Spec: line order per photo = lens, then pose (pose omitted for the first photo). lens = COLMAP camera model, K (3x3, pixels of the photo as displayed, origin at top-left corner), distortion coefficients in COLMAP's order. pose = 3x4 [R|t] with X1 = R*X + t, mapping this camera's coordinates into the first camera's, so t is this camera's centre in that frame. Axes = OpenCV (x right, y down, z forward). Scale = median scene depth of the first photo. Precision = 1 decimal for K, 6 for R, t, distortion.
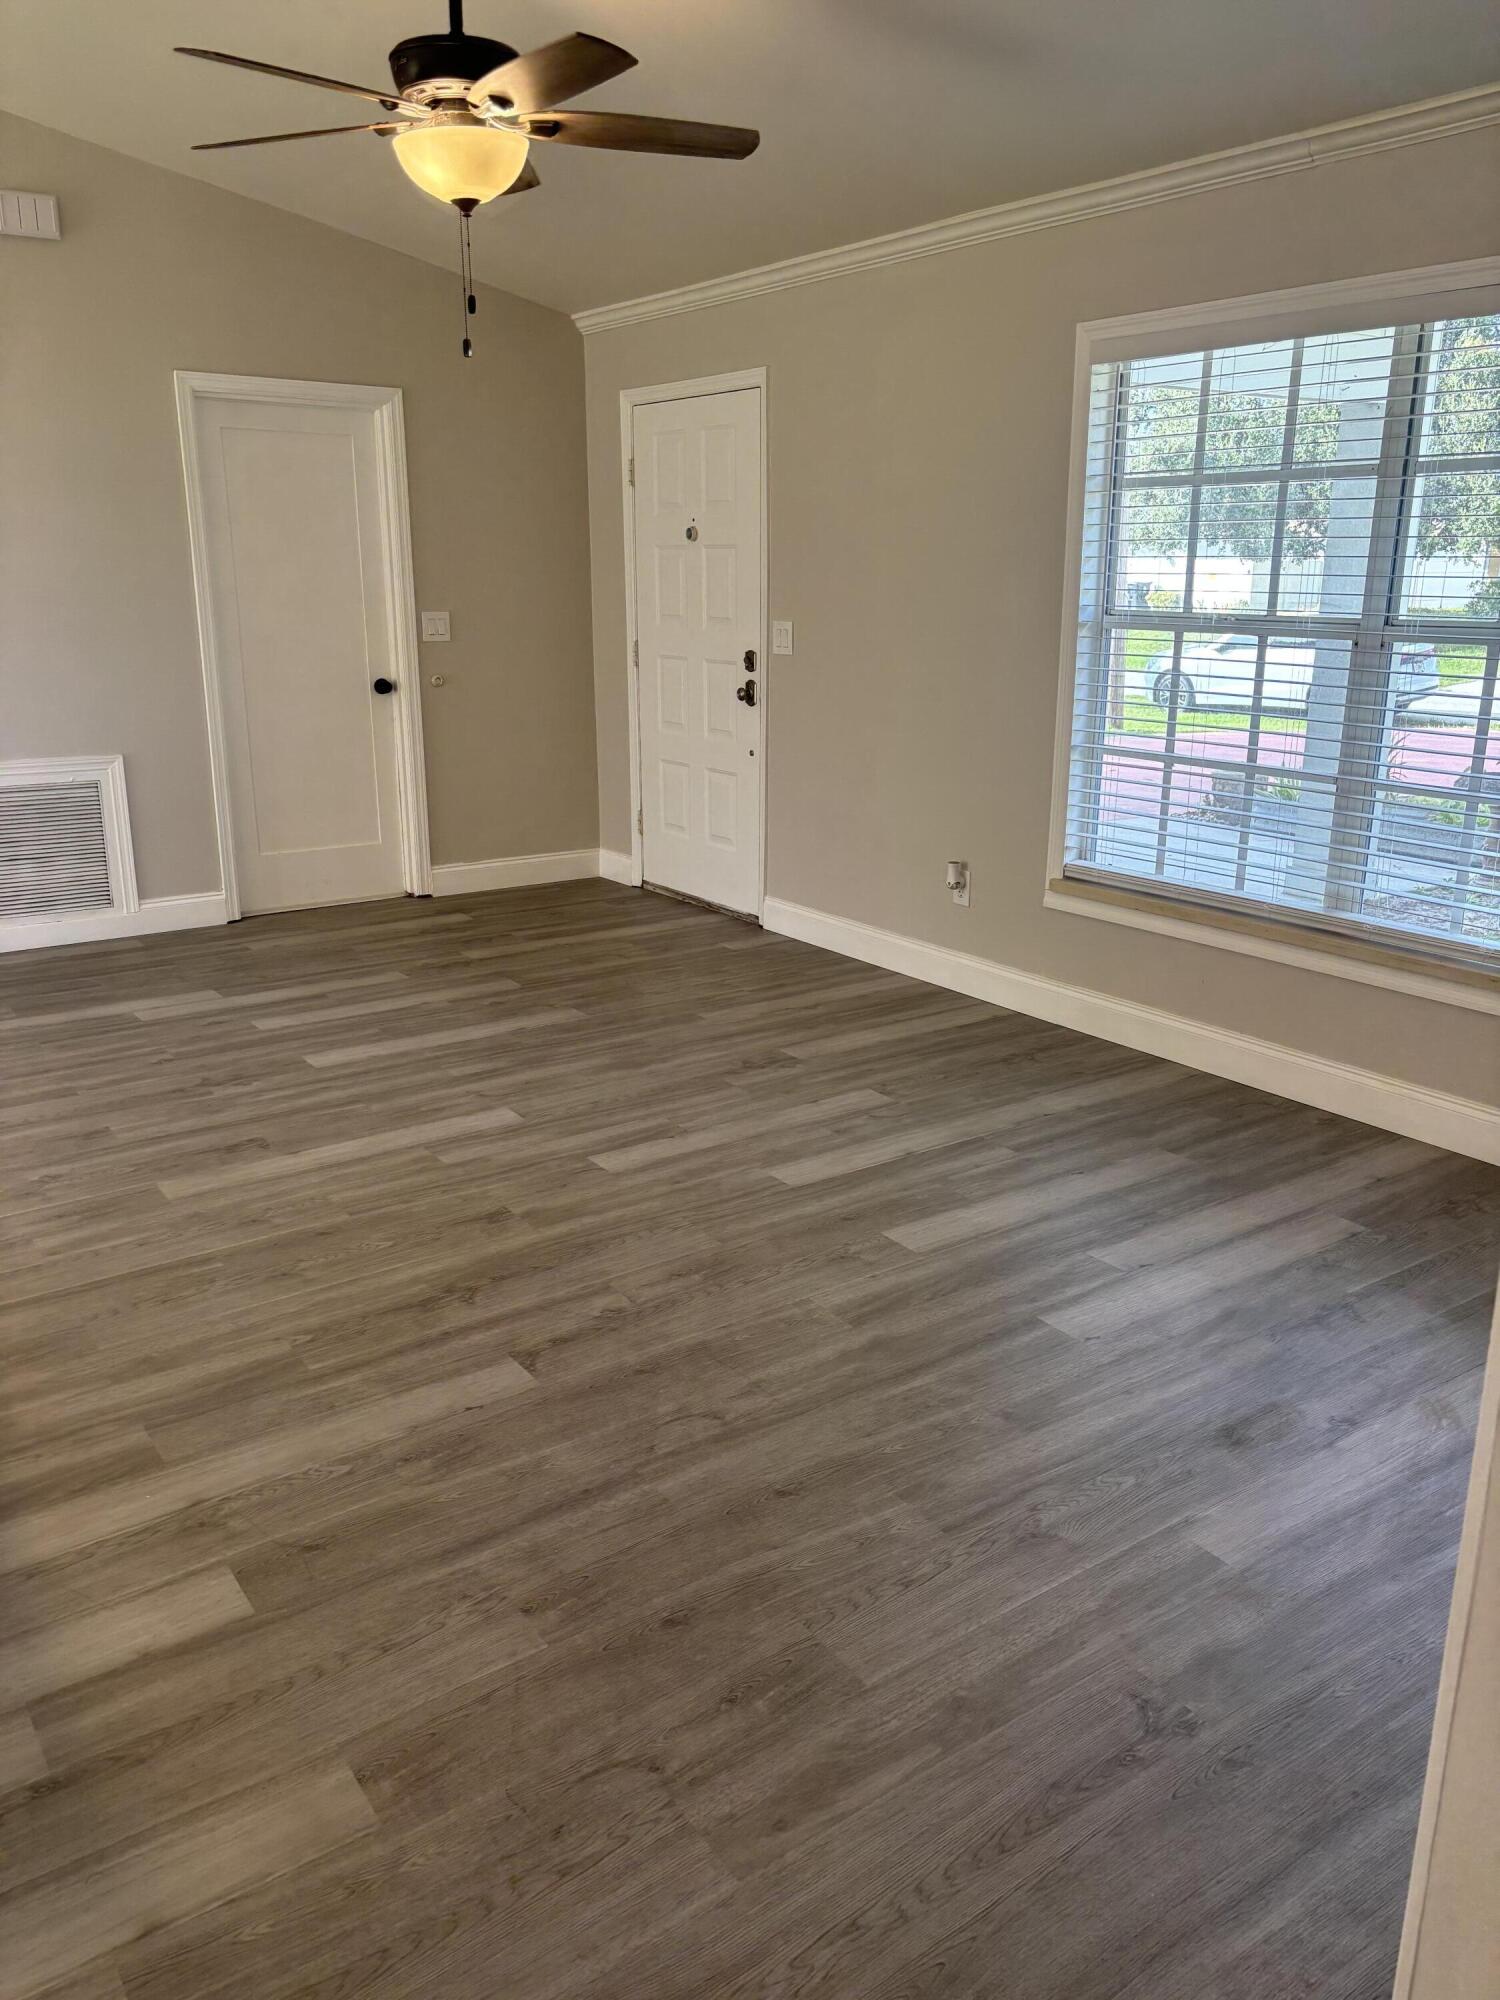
lens RADIAL K [[1508.3, 0, 750.2], [0, 1508.3, 989.9], [0, 0, 1]] dist [0.035498, -0.054295]
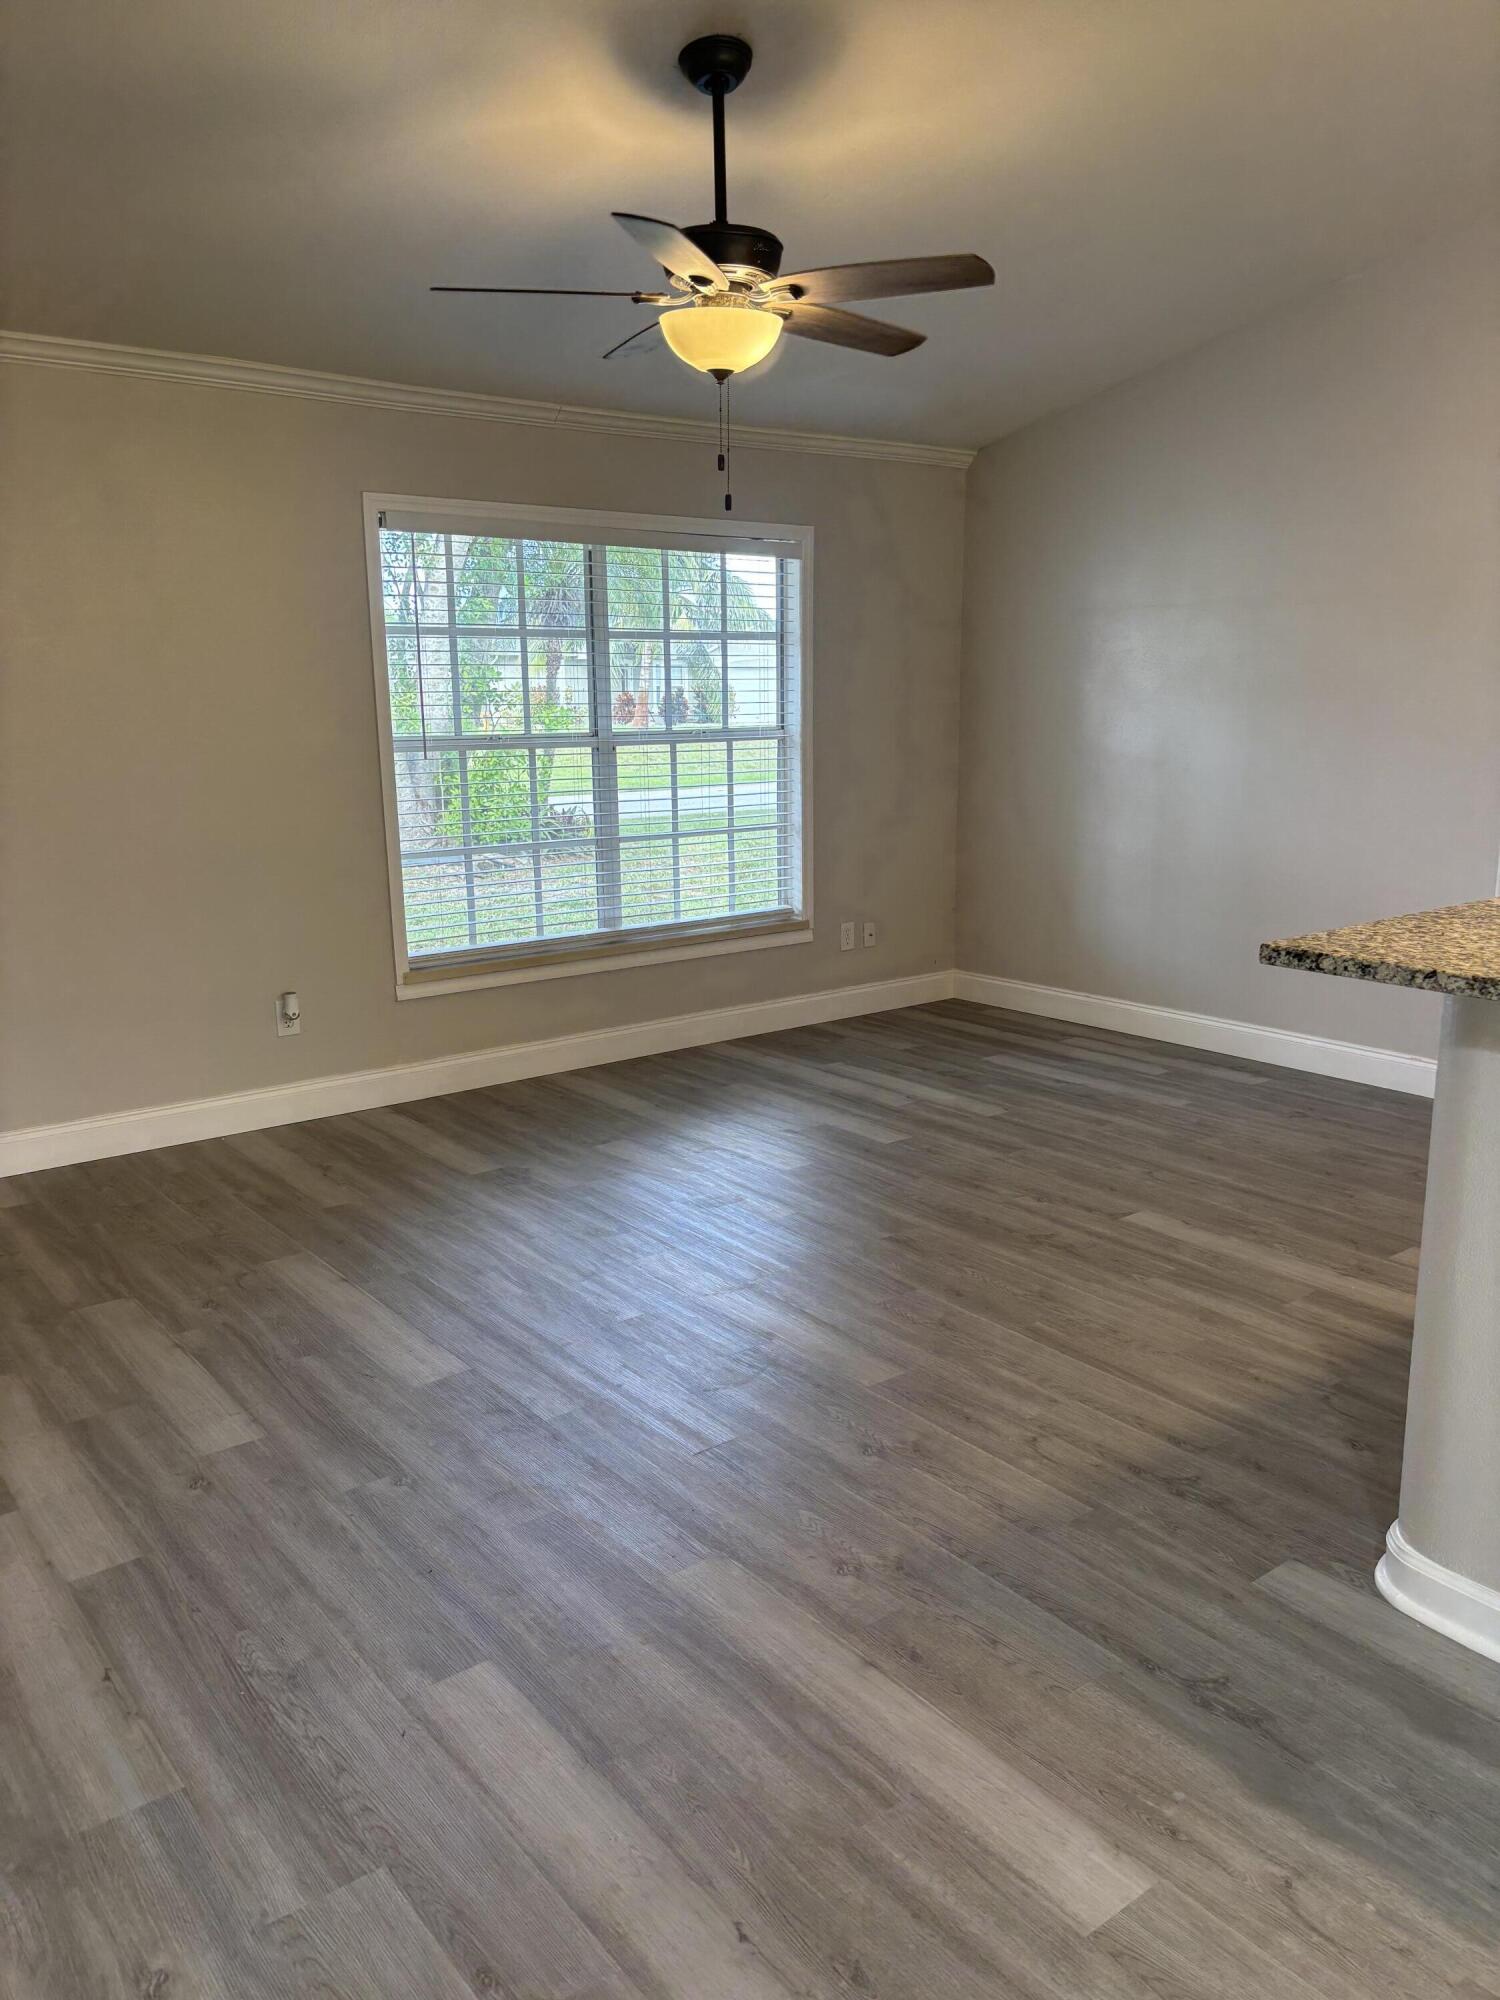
lens RADIAL K [[1508.3, 0, 732.1], [0, 1508.3, 1007.4], [0, 0, 1]] dist [0.035498, -0.054295]
pose [[-0.036802, -0.211476, 0.976690, -1.018357], [0.285219, 0.934476, 0.213083, -0.246305], [-0.957756, 0.286412, 0.025926, 0.833090]]
